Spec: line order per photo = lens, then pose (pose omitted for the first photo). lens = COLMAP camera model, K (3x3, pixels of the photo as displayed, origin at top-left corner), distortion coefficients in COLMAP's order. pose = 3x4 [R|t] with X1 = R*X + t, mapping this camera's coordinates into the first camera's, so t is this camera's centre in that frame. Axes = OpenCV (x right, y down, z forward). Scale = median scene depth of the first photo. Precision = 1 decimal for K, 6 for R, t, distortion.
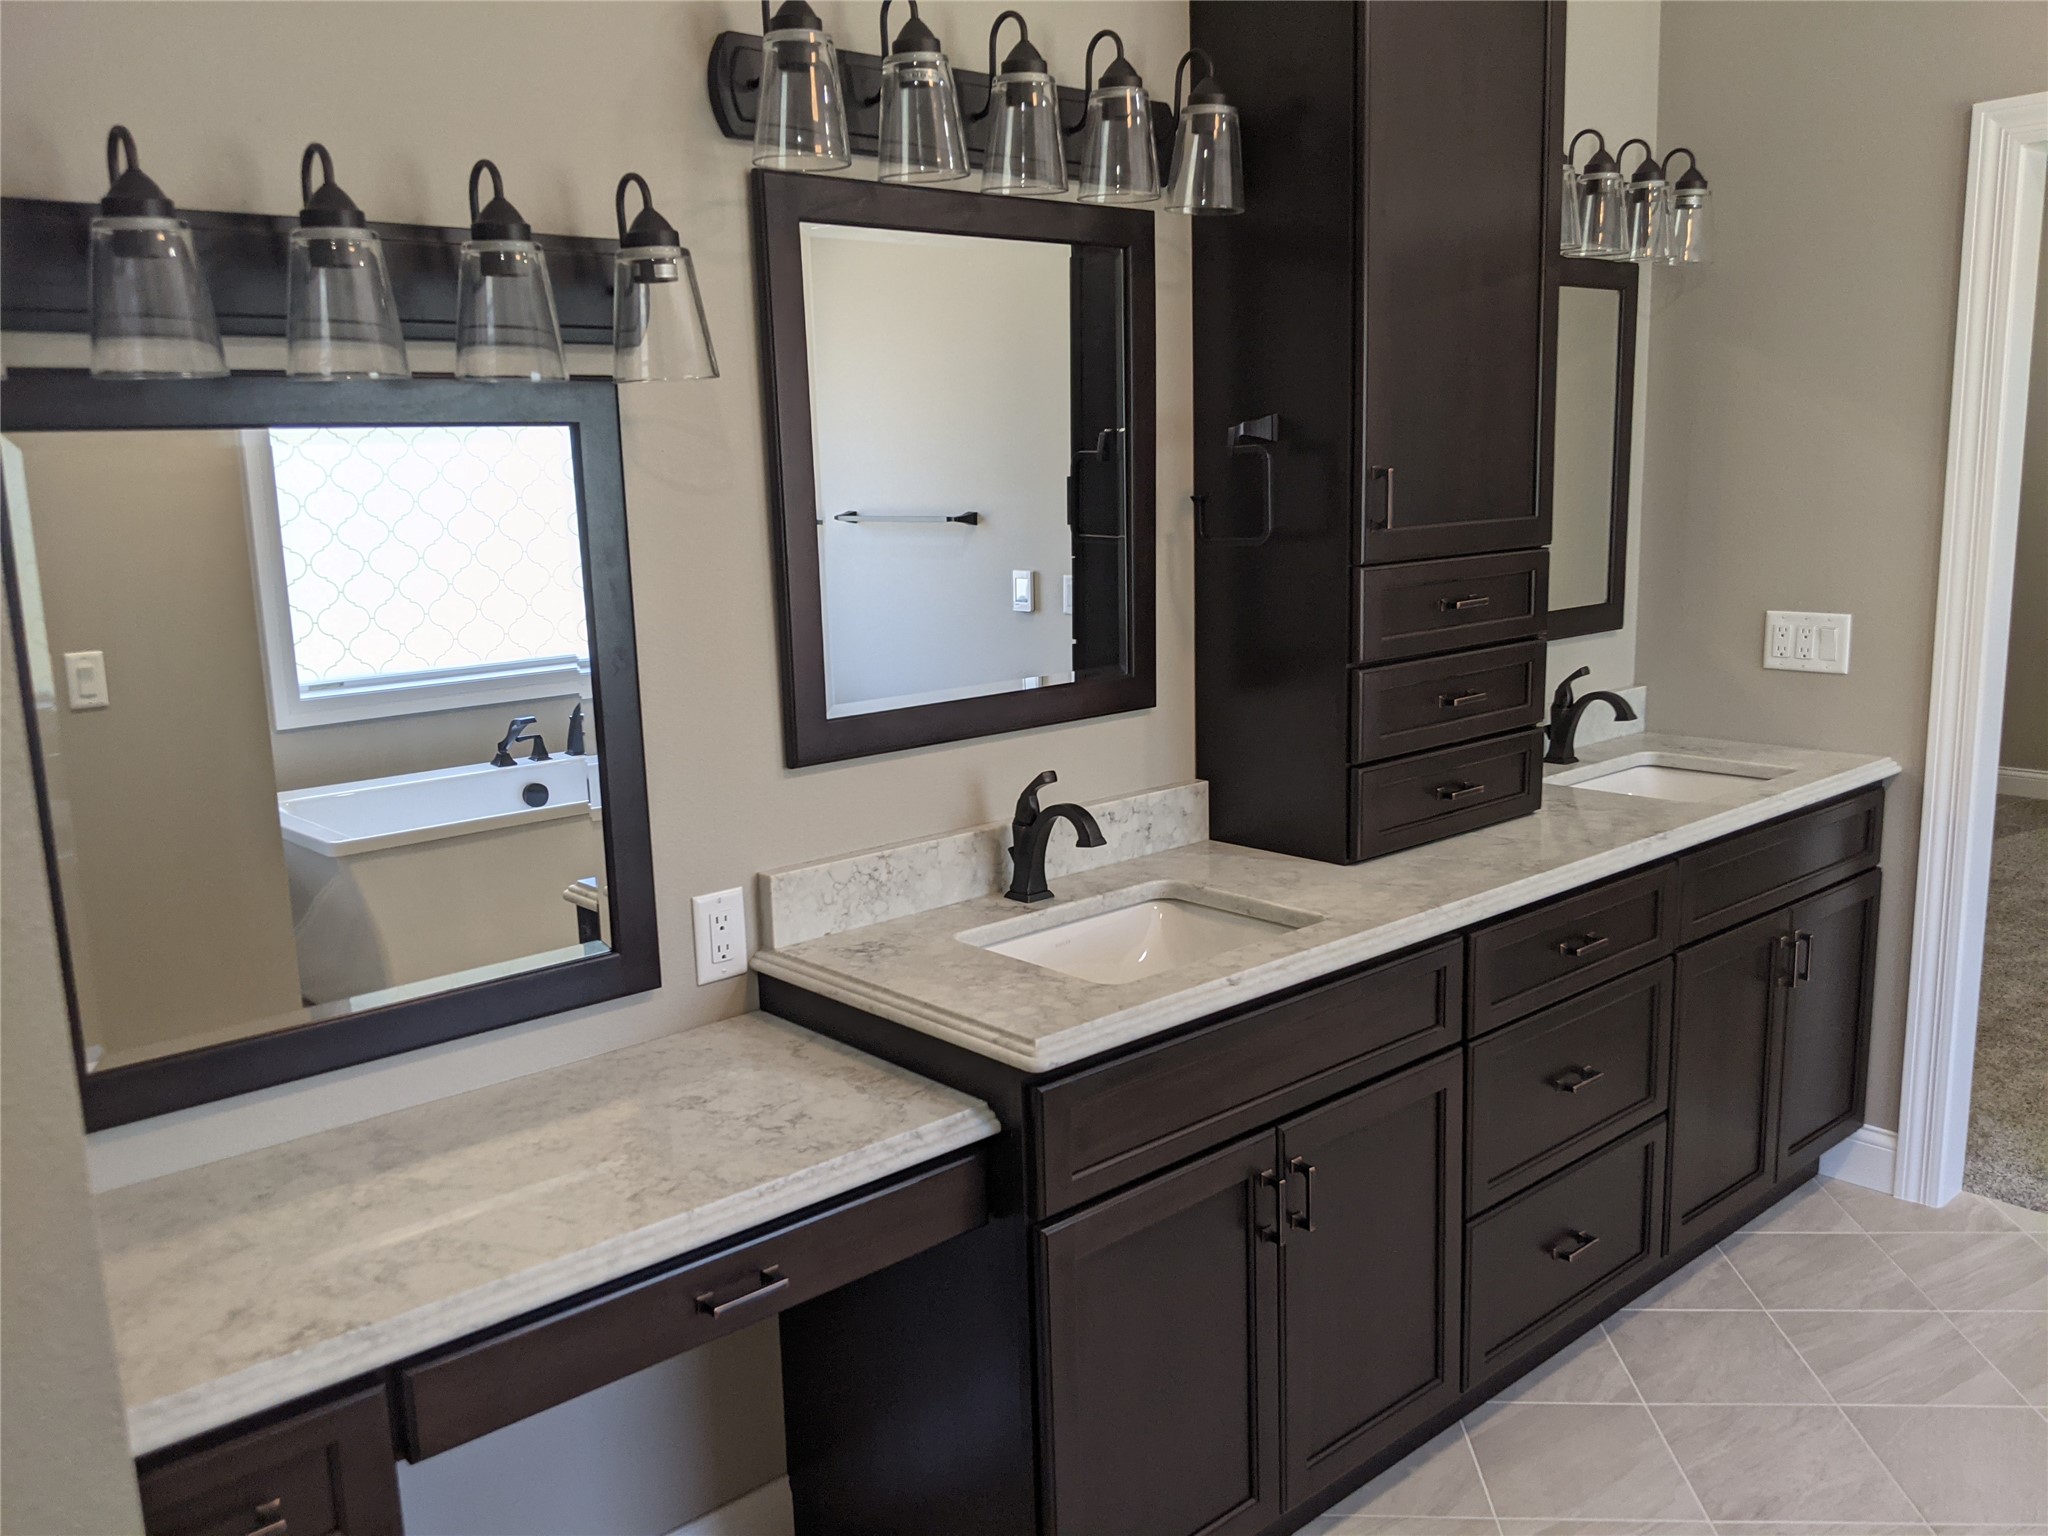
lens RADIAL K [[1639.2, 0, 1024.7], [0, 1639.2, 766.7], [0, 0, 1]] dist [0.043791, -0.092808]
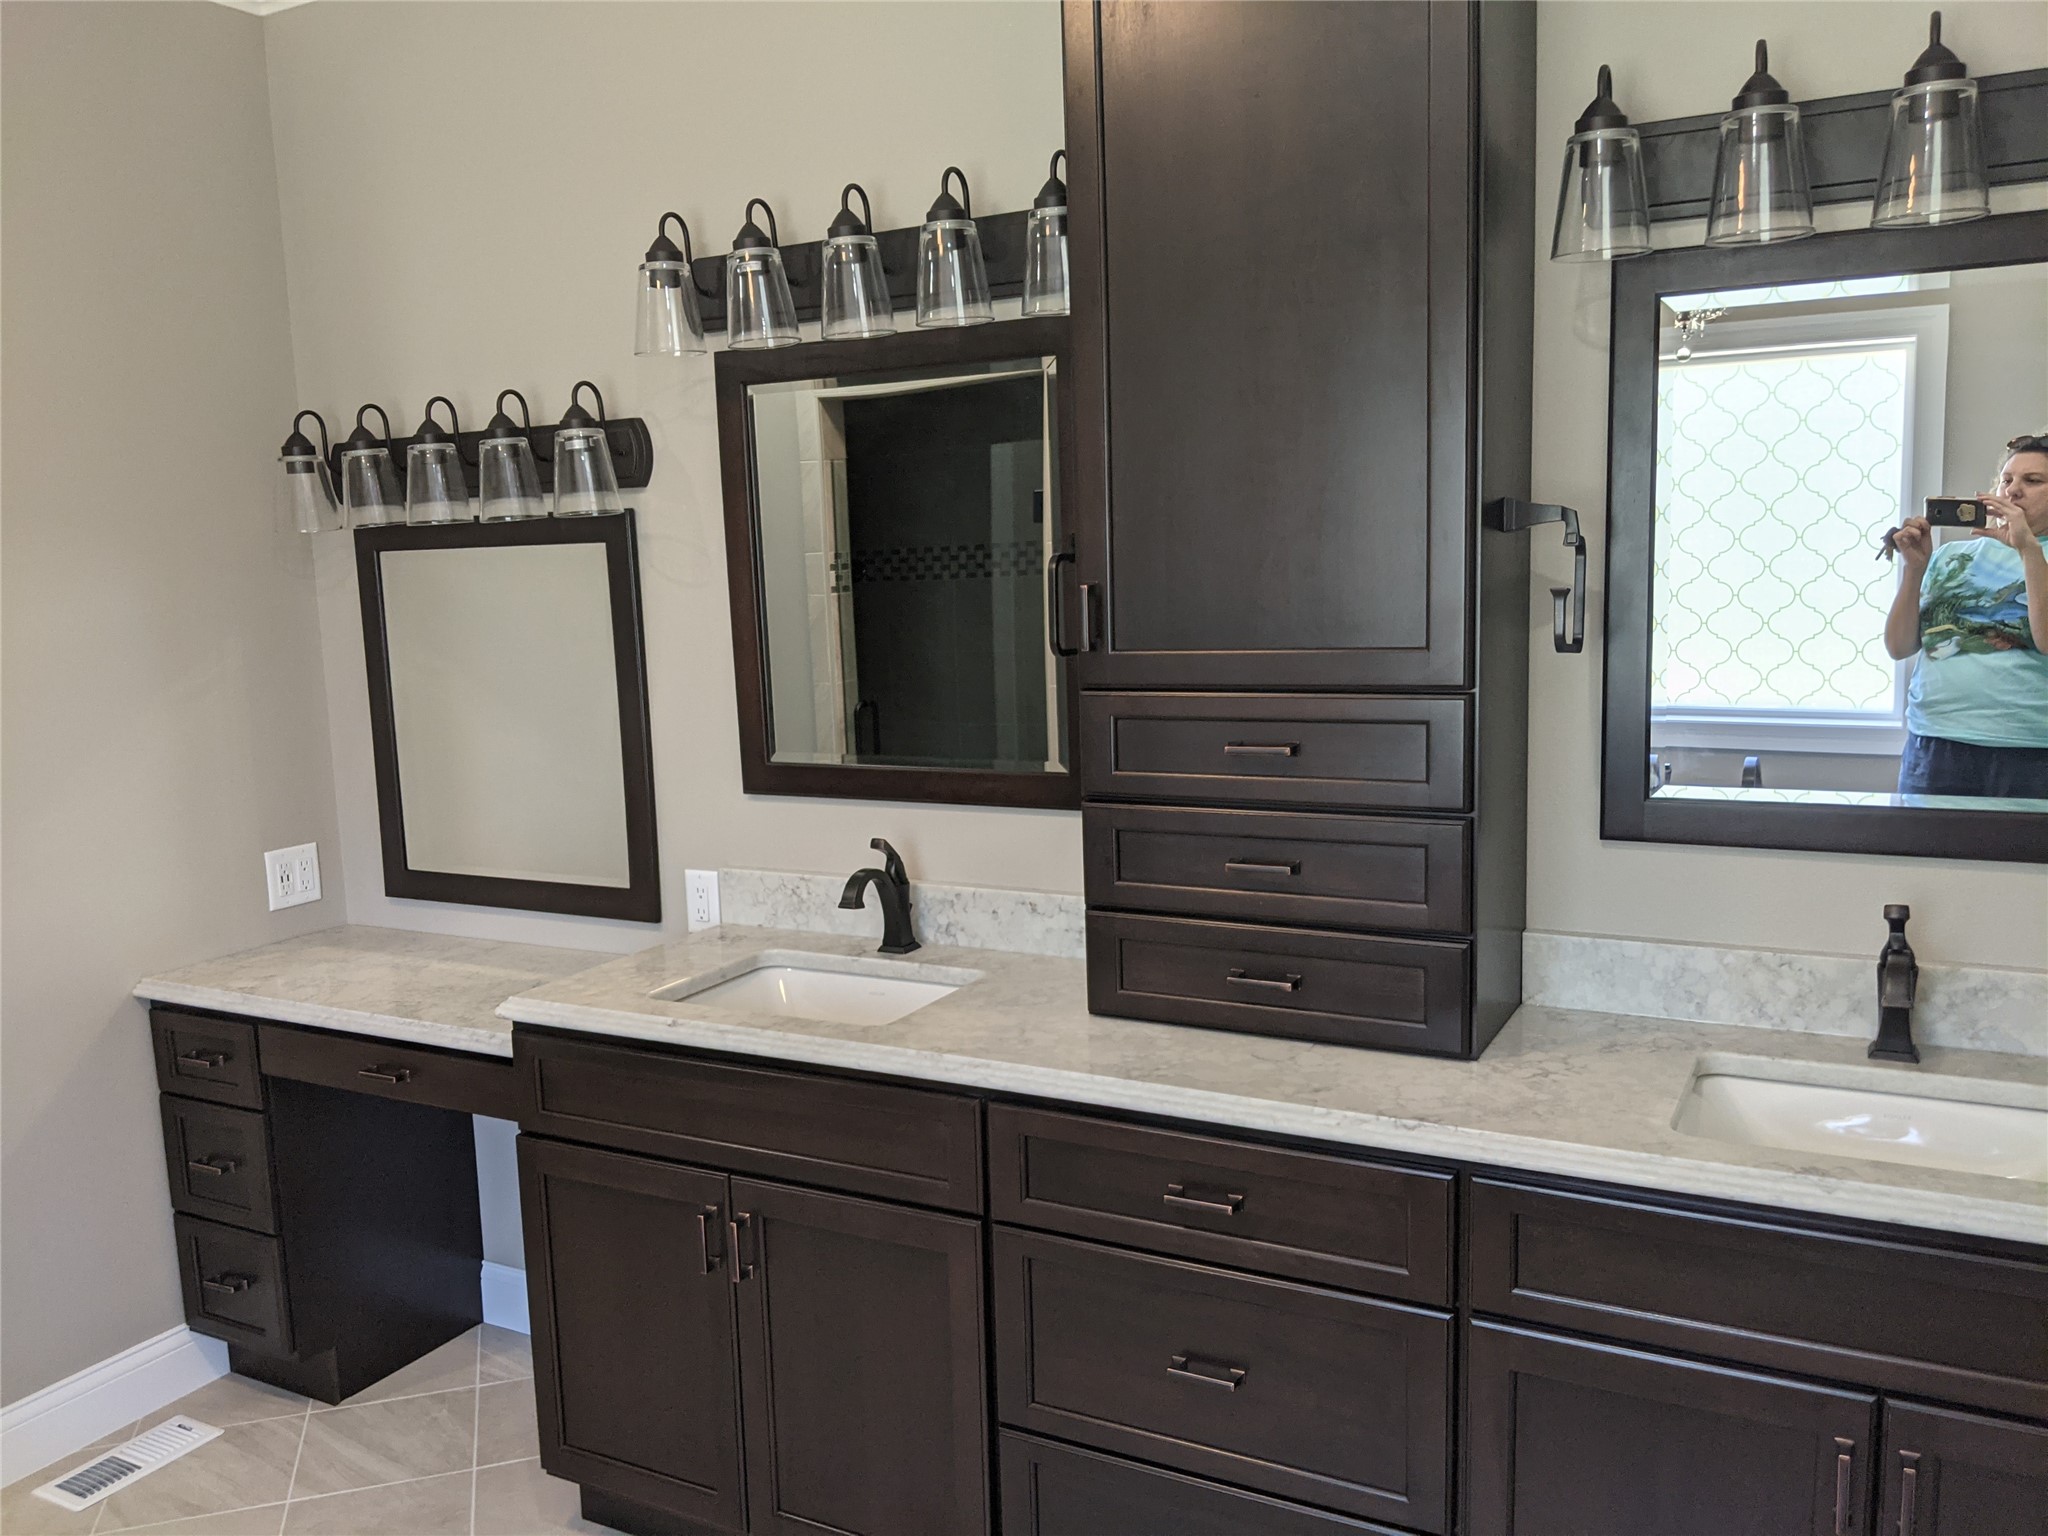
lens RADIAL K [[1639.2, 0, 1030.4], [0, 1639.2, 772.9], [0, 0, 1]] dist [0.043791, -0.092808]
pose [[0.345162, 0.140288, -0.927999, 1.139395], [-0.147037, 0.984639, 0.094161, -0.170132], [0.926954, 0.103950, 0.360487, 0.717310]]
